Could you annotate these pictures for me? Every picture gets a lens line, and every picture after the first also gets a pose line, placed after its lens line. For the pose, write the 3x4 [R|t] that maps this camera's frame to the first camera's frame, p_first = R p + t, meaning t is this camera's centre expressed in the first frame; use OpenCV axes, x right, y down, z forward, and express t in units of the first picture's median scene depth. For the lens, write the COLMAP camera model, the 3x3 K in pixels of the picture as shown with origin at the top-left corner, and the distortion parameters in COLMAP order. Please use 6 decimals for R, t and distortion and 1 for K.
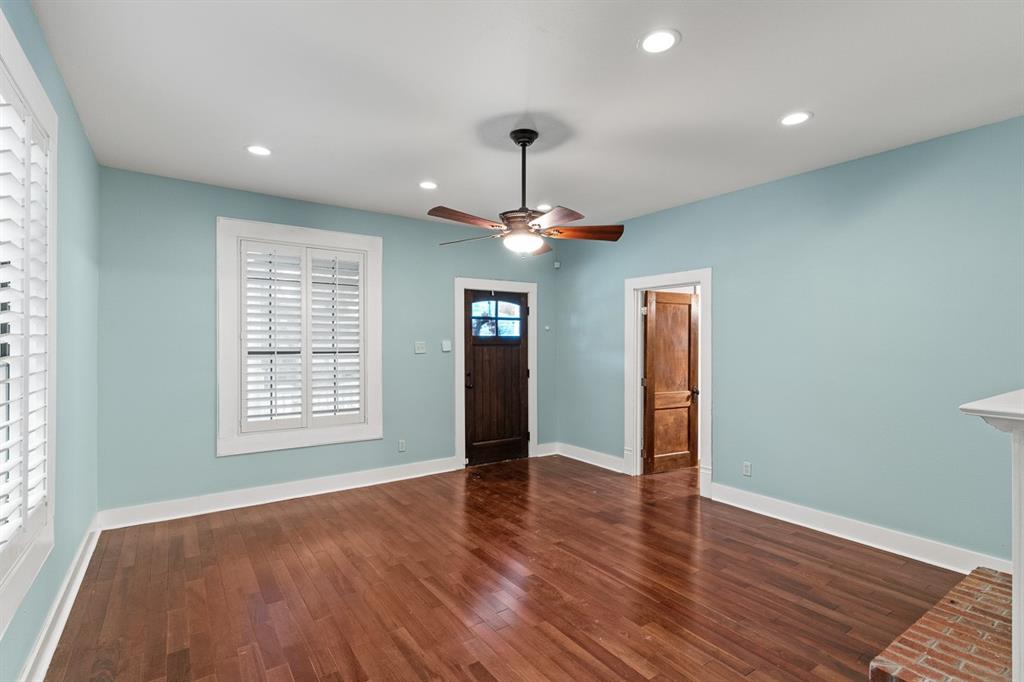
lens RADIAL K [[489.3, 0, 506.8], [0, 489.3, 338.6], [0, 0, 1]] dist [0.005556, 0.000499]
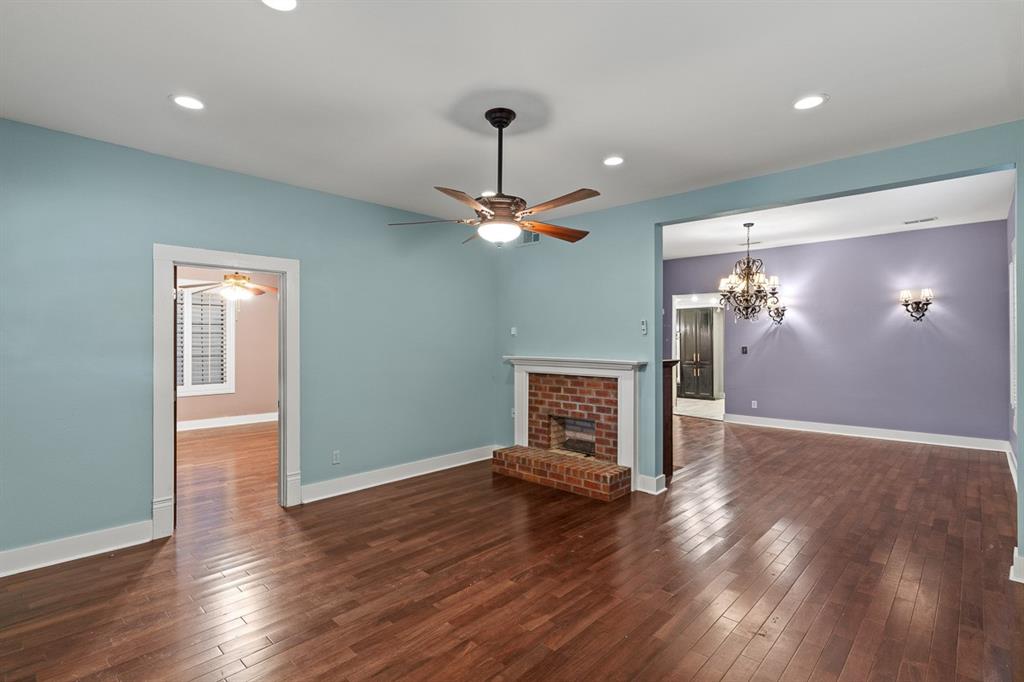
lens RADIAL K [[489.3, 0, 506.8], [0, 489.3, 338.6], [0, 0, 1]] dist [0.005556, 0.000499]
pose [[-0.208012, 0.000881, 0.978126, -0.863288], [-0.009798, 0.999948, -0.002984, 0.007124], [-0.978077, -0.010204, -0.207992, 1.171291]]
